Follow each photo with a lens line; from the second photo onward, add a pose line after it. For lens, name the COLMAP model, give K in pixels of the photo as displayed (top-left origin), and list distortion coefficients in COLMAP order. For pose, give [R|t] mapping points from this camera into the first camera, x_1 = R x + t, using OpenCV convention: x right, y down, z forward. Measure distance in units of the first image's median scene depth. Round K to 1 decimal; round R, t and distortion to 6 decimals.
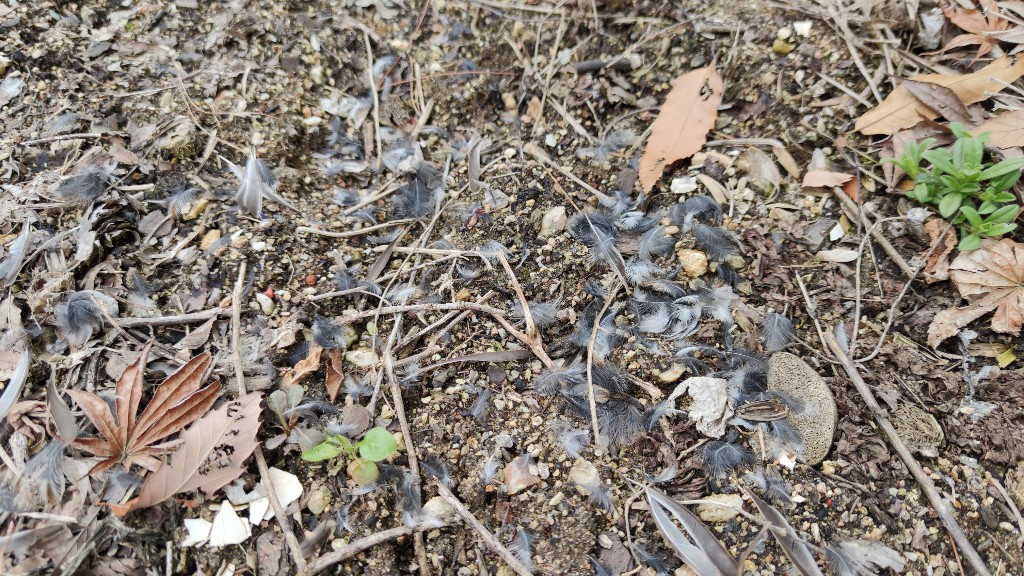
lens RADIAL K [[736.4, 0, 512.0], [0, 736.4, 288.0], [0, 0, 1]] dist [0.004776, -0.002483]
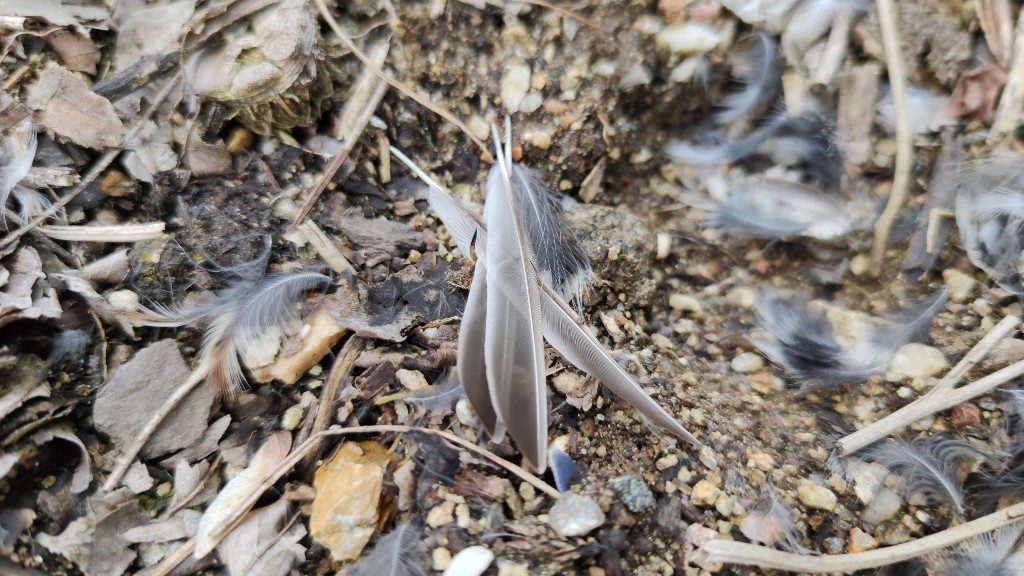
lens RADIAL K [[815.9, 0, 512.0], [0, 815.9, 288.0], [0, 0, 1]] dist [-0.067250, 0.000707]
pose [[0.984323, 0.149111, -0.094199, -0.478670], [-0.131479, 0.976350, 0.171623, -0.281709], [0.117562, -0.156547, 0.980649, 1.054249]]
